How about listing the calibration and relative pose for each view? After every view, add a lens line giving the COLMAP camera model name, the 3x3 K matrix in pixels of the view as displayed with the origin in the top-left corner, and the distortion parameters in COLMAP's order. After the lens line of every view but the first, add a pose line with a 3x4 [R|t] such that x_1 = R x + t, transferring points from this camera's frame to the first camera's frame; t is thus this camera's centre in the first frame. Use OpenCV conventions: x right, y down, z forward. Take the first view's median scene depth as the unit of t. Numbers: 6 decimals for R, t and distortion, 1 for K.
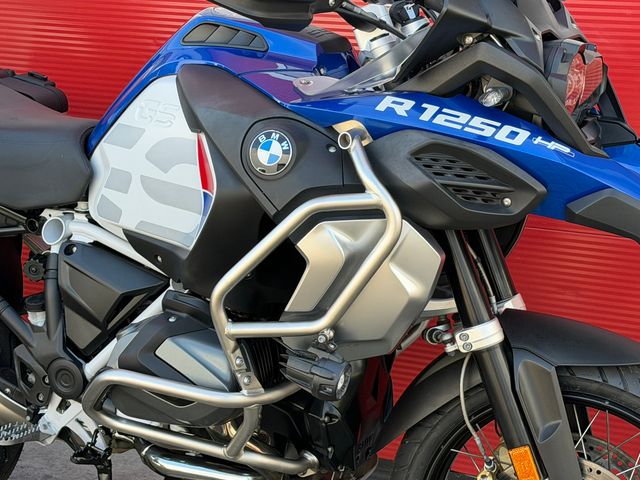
lens RADIAL K [[1375.4, 0, 321.0], [0, 1375.4, 249.3], [0, 0, 1]] dist [0.140544, 0.217173]
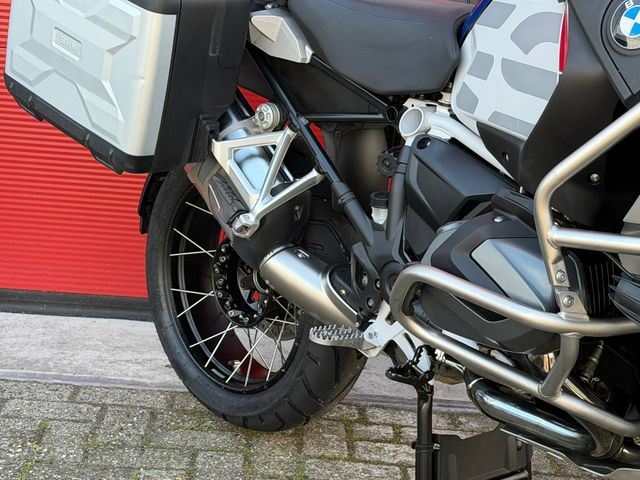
lens RADIAL K [[1390.0, 0, 319.6], [0, 1390.0, 247.5], [0, 0, 1]] dist [0.131503, 0.248600]
pose [[0.921313, 0.154997, -0.356594, 0.096119], [-0.159081, 0.987101, 0.018046, 0.067518], [0.354791, 0.040102, 0.934085, 0.154693]]
